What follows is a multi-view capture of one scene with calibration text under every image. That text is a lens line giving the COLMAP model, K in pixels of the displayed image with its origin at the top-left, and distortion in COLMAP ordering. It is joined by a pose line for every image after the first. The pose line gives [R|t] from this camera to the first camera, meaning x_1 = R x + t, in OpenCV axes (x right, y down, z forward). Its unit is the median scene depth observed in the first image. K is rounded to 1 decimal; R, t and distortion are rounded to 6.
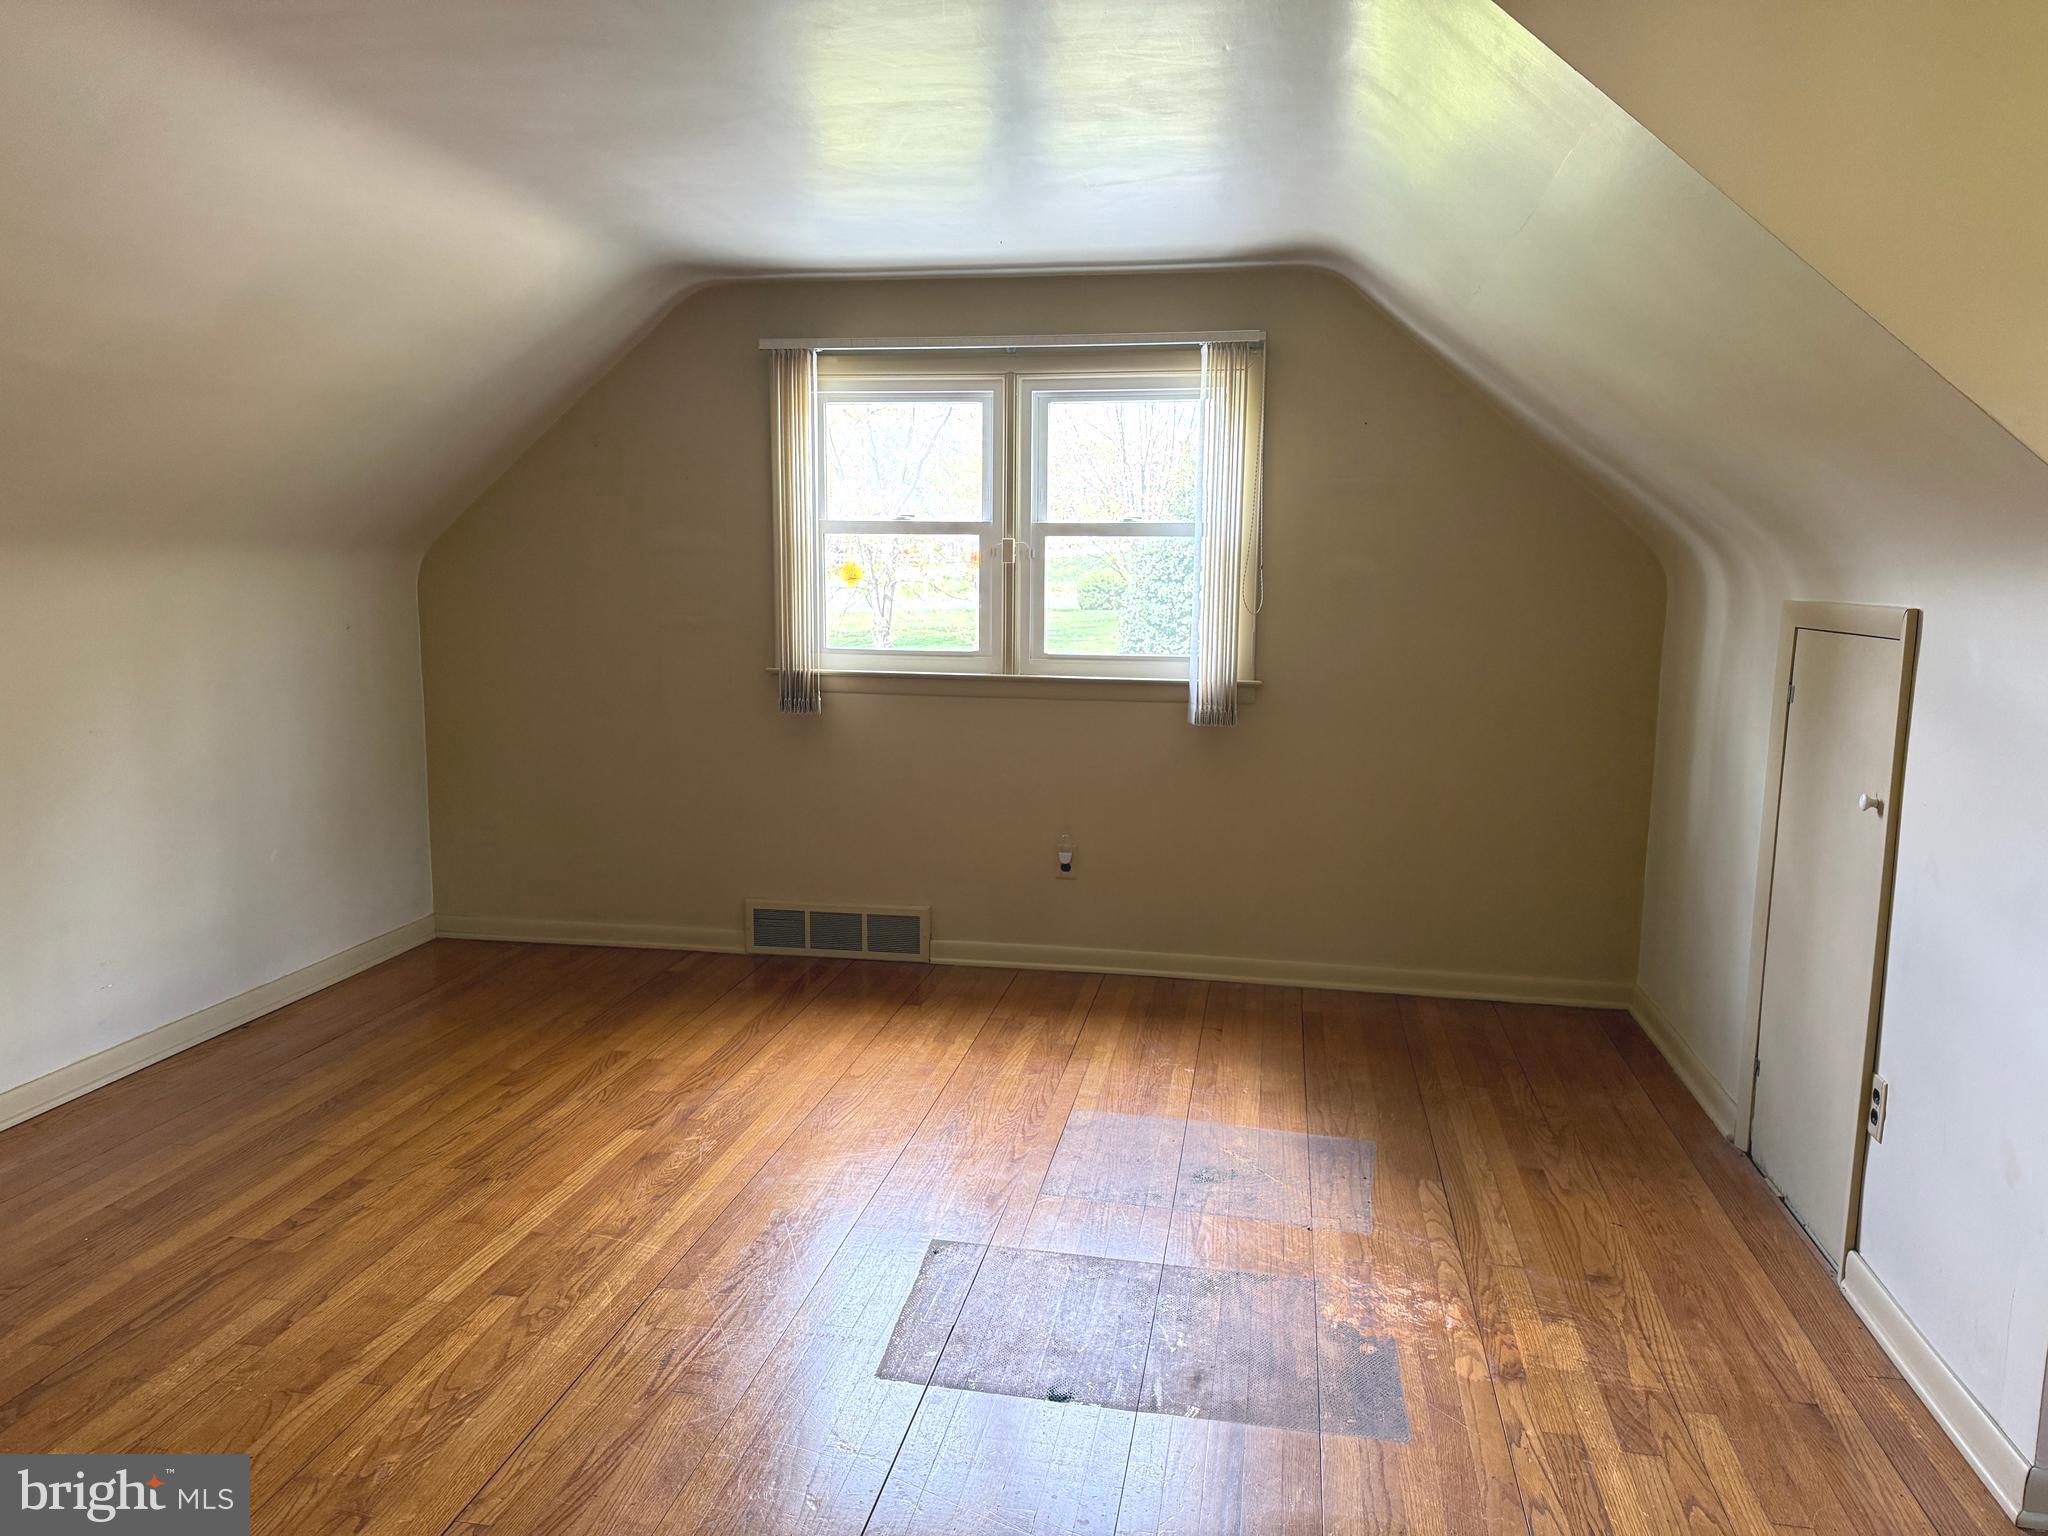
lens RADIAL K [[1446.2, 0, 1015.6], [0, 1446.2, 771.3], [0, 0, 1]] dist [0.088930, -0.099605]
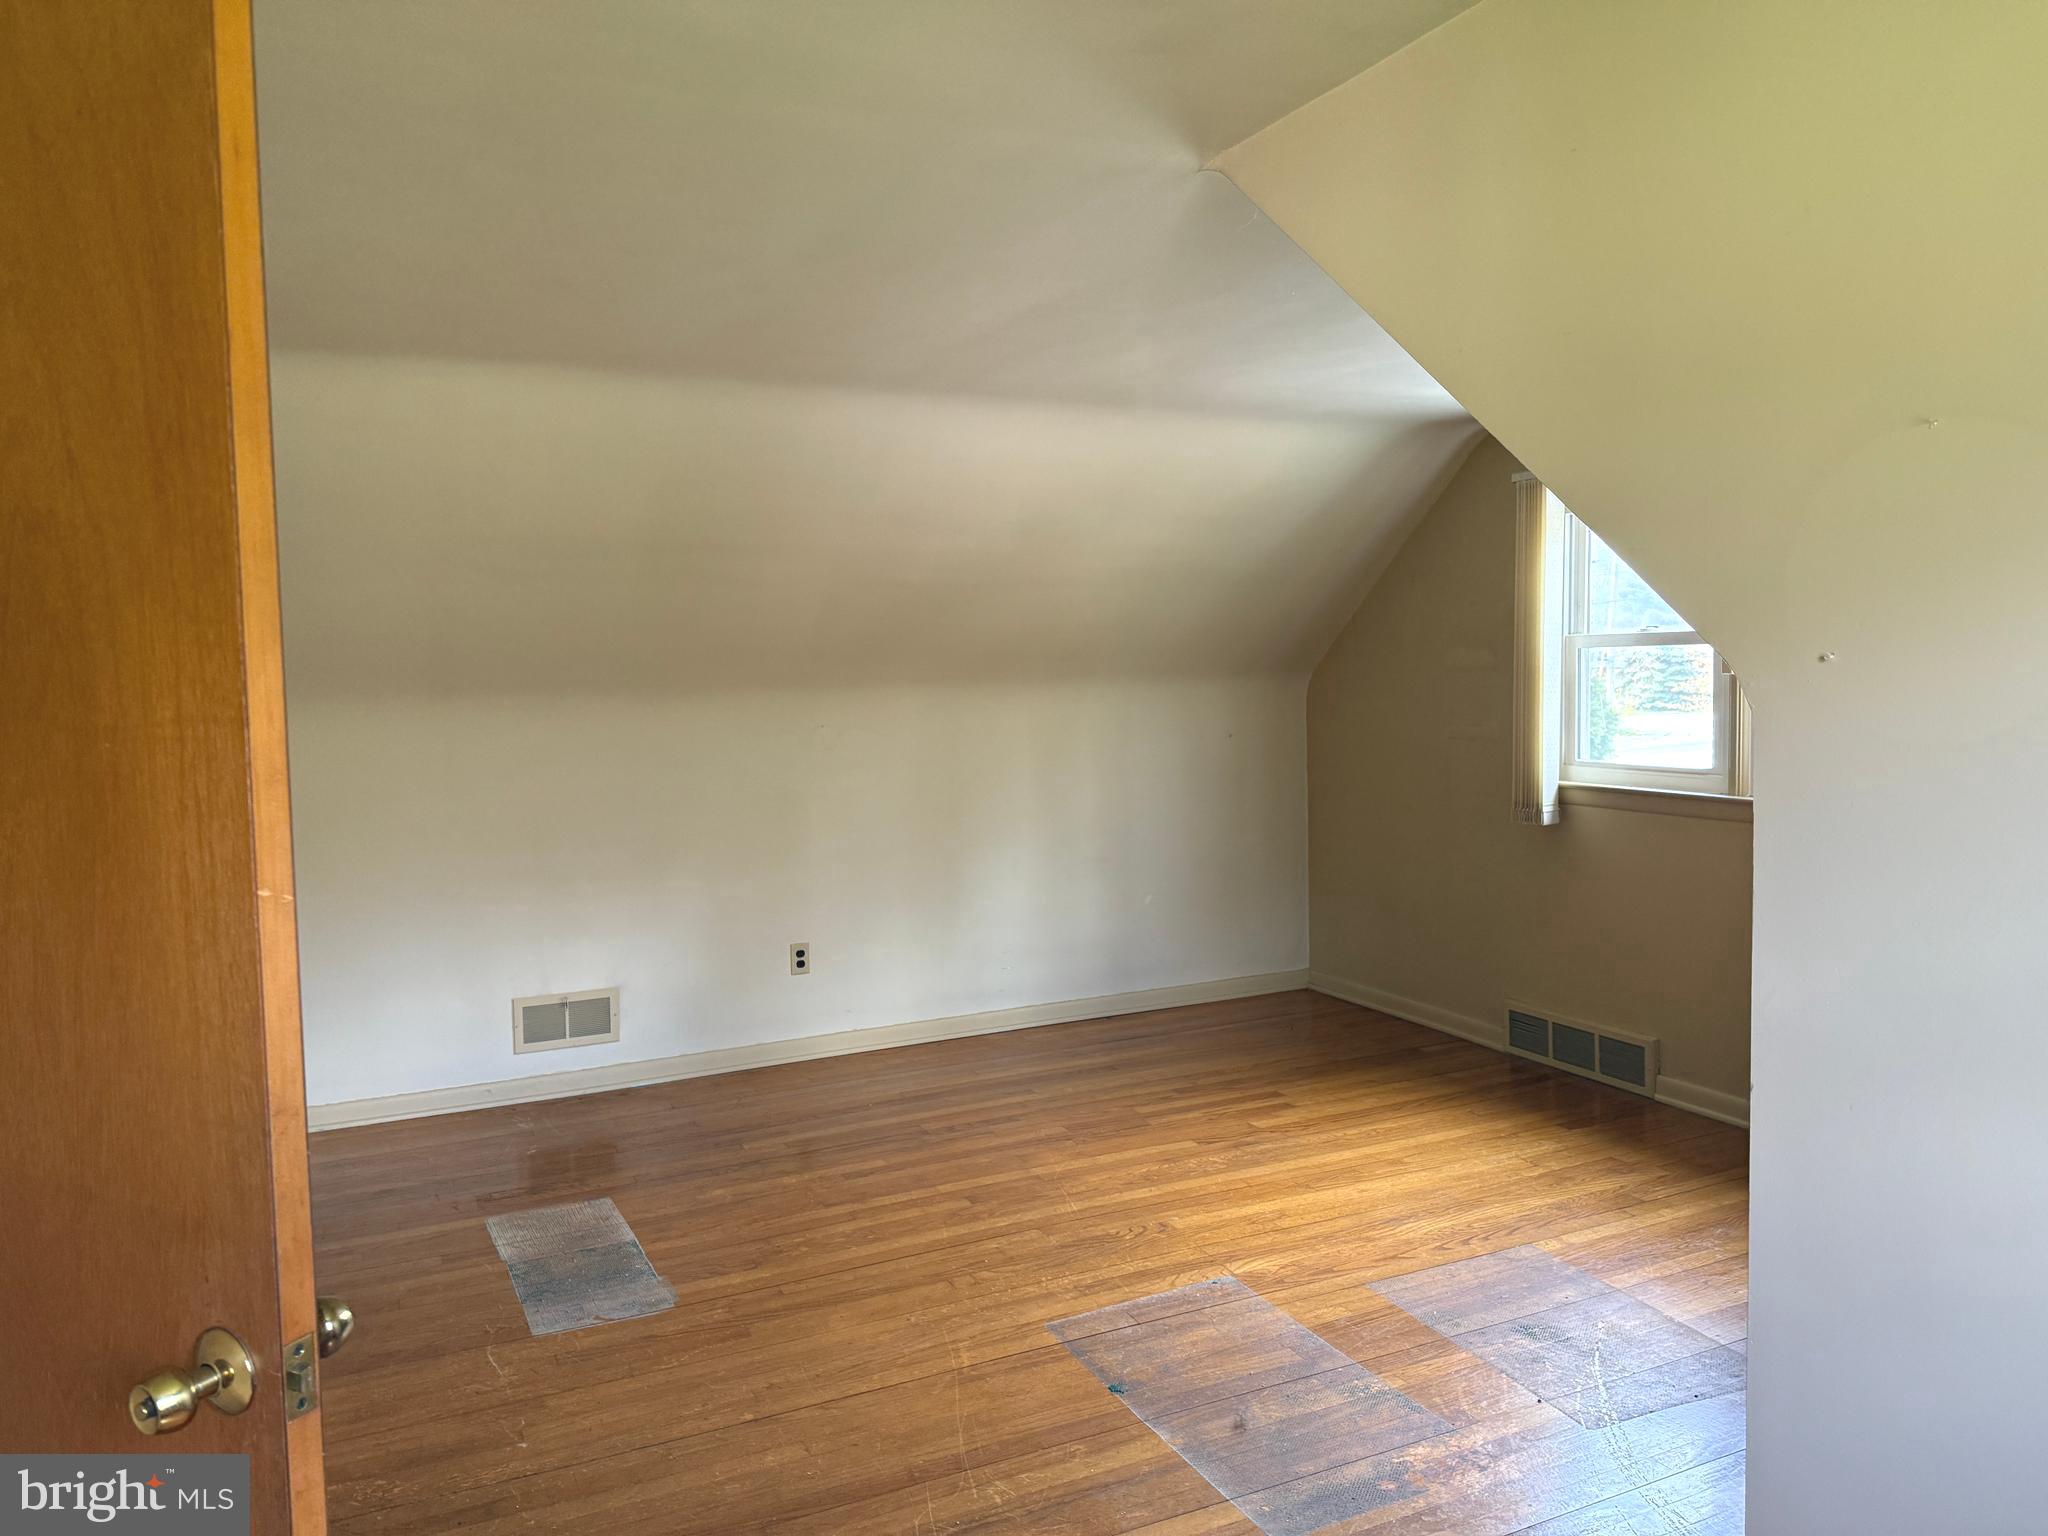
lens RADIAL K [[1446.2, 0, 1027.5], [0, 1446.2, 757.3], [0, 0, 1]] dist [0.088930, -0.099605]
pose [[0.590622, 0.035120, -0.806184, 0.501918], [-0.096805, 0.994921, -0.027579, -0.024481], [0.801121, 0.094331, 0.591022, 0.102048]]
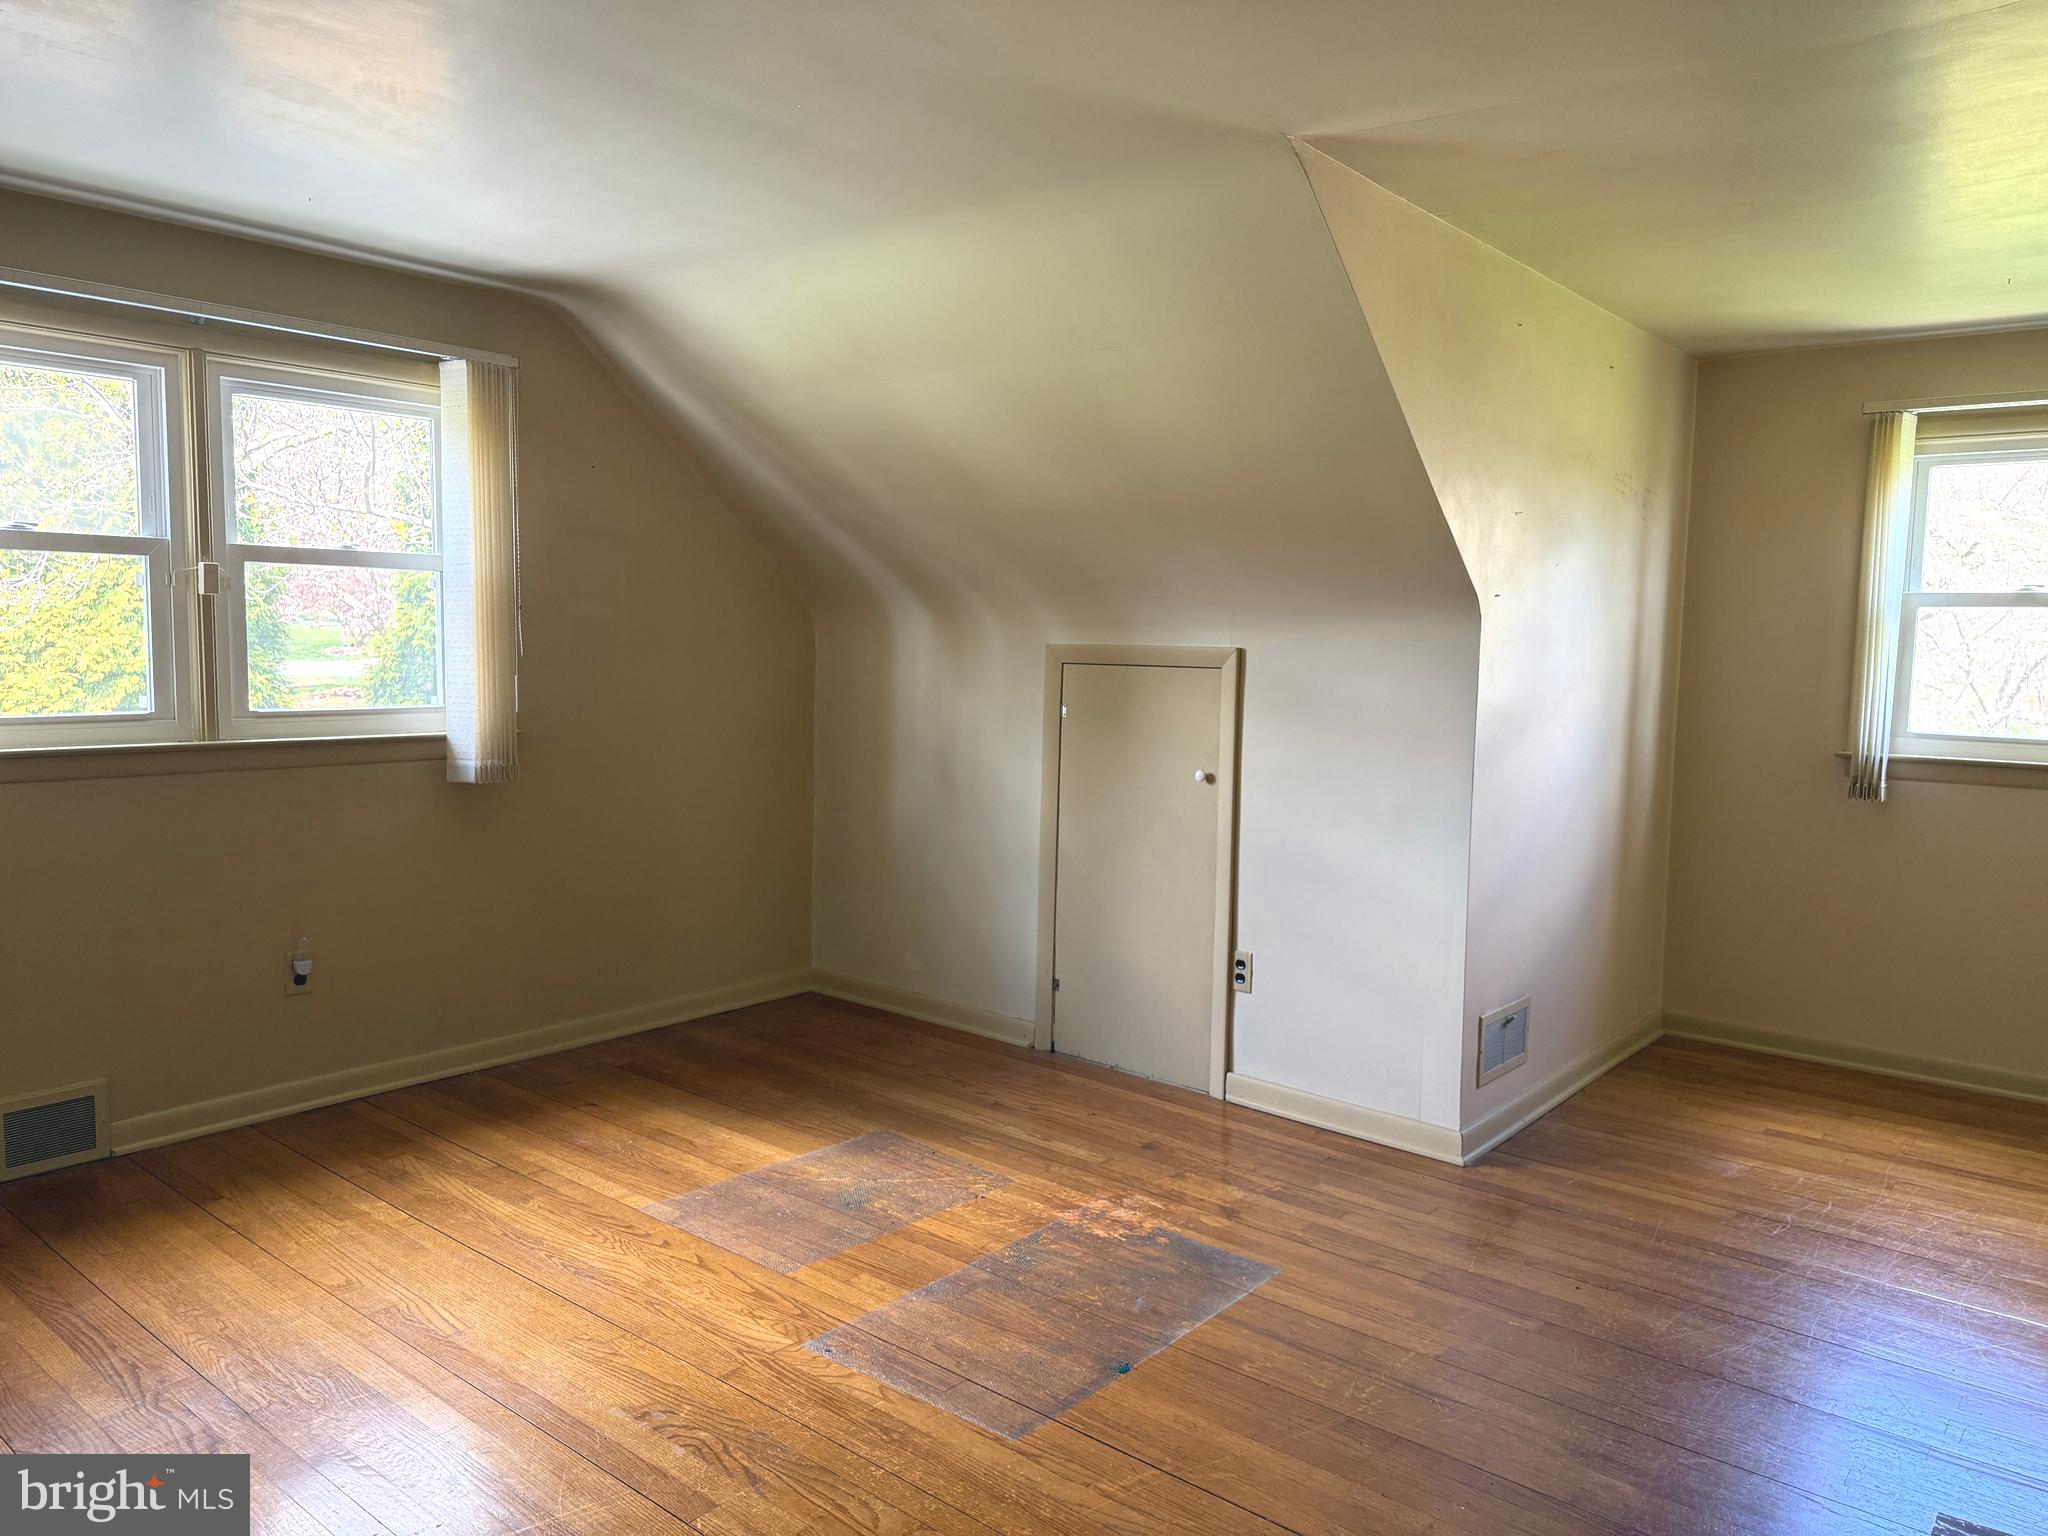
lens RADIAL K [[1446.2, 0, 1034.8], [0, 1446.2, 760.8], [0, 0, 1]] dist [0.088930, -0.099605]
pose [[0.481189, -0.075576, 0.873353, -0.497088], [0.108910, 0.993712, 0.025986, -0.031484], [-0.869825, 0.082612, 0.486395, 0.264653]]
